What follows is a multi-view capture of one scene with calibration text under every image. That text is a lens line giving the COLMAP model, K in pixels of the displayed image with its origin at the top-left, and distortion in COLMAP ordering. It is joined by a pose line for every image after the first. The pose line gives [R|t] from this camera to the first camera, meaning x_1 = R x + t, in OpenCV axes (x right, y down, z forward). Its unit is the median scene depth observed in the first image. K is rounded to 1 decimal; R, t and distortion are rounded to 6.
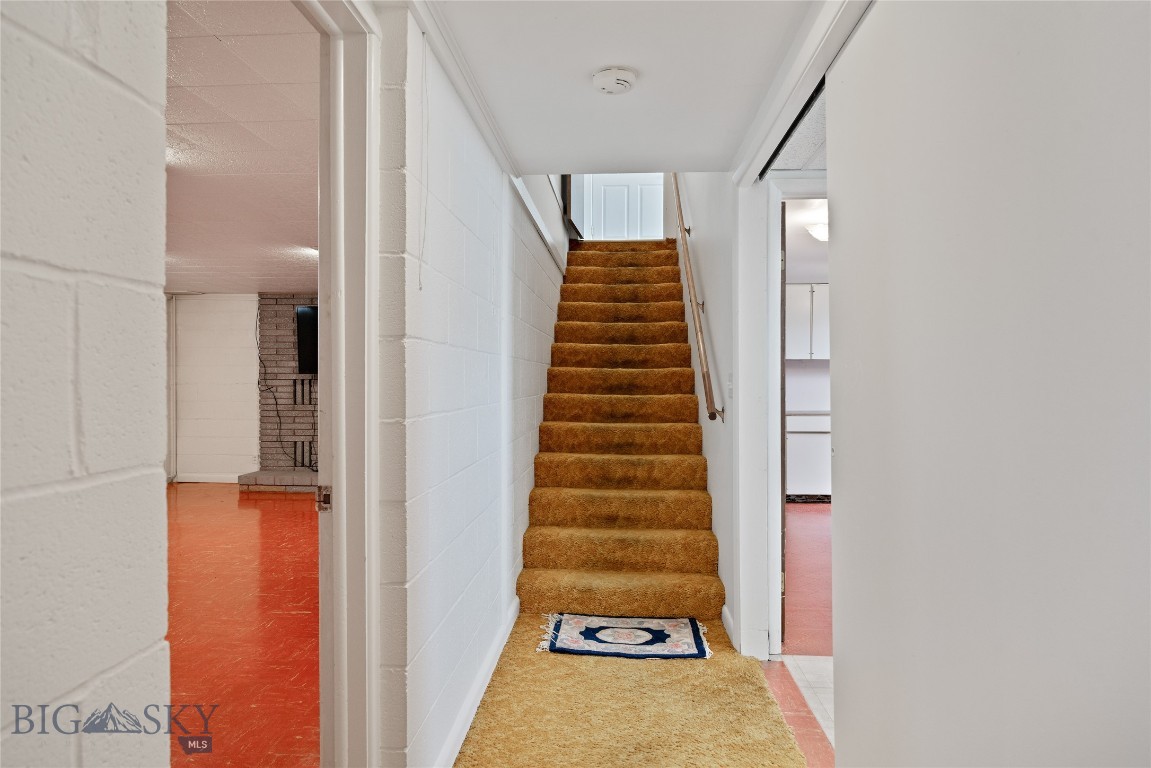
lens RADIAL K [[660.9, 0, 573.8], [0, 660.9, 385.5], [0, 0, 1]] dist [-0.003104, -0.000107]
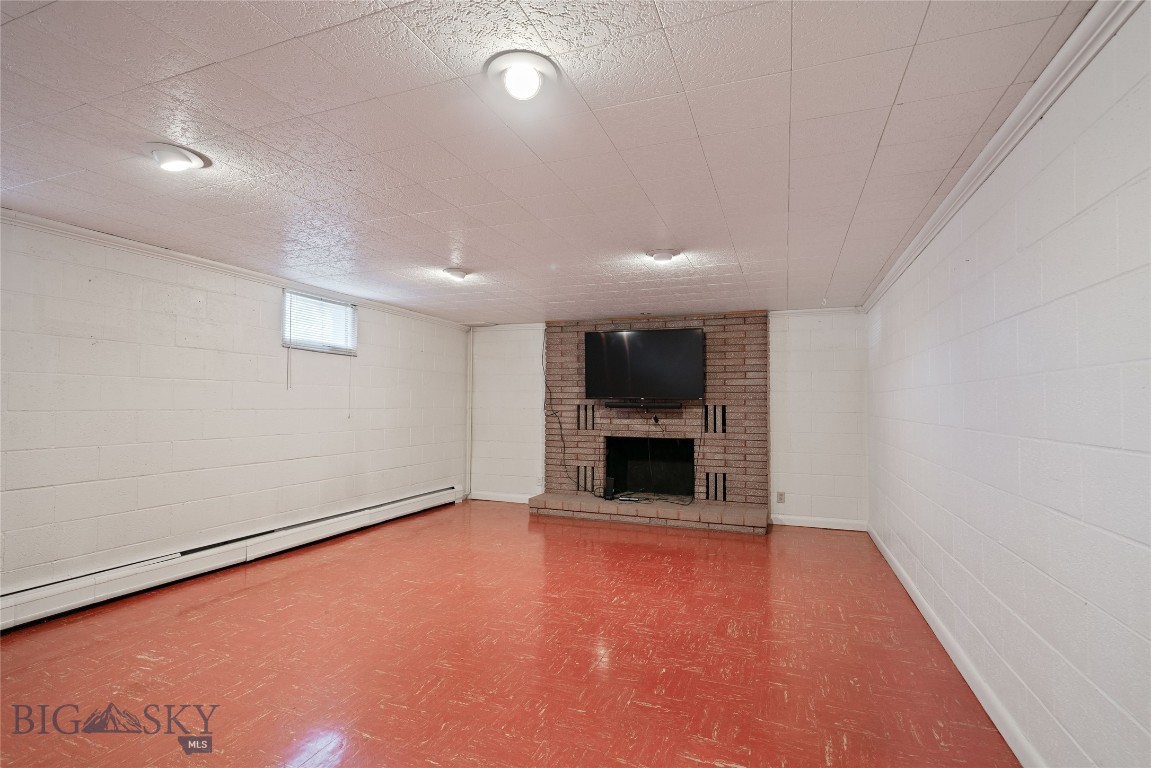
lens RADIAL K [[536.3, 0, 575.3], [0, 536.3, 383.8], [0, 0, 1]] dist [-0.001070, -0.000431]
pose [[0.957673, -0.004273, -0.287826, -0.188975], [-0.010932, 0.998629, -0.051200, 0.000944], [0.287650, 0.052179, 0.956313, 0.205256]]
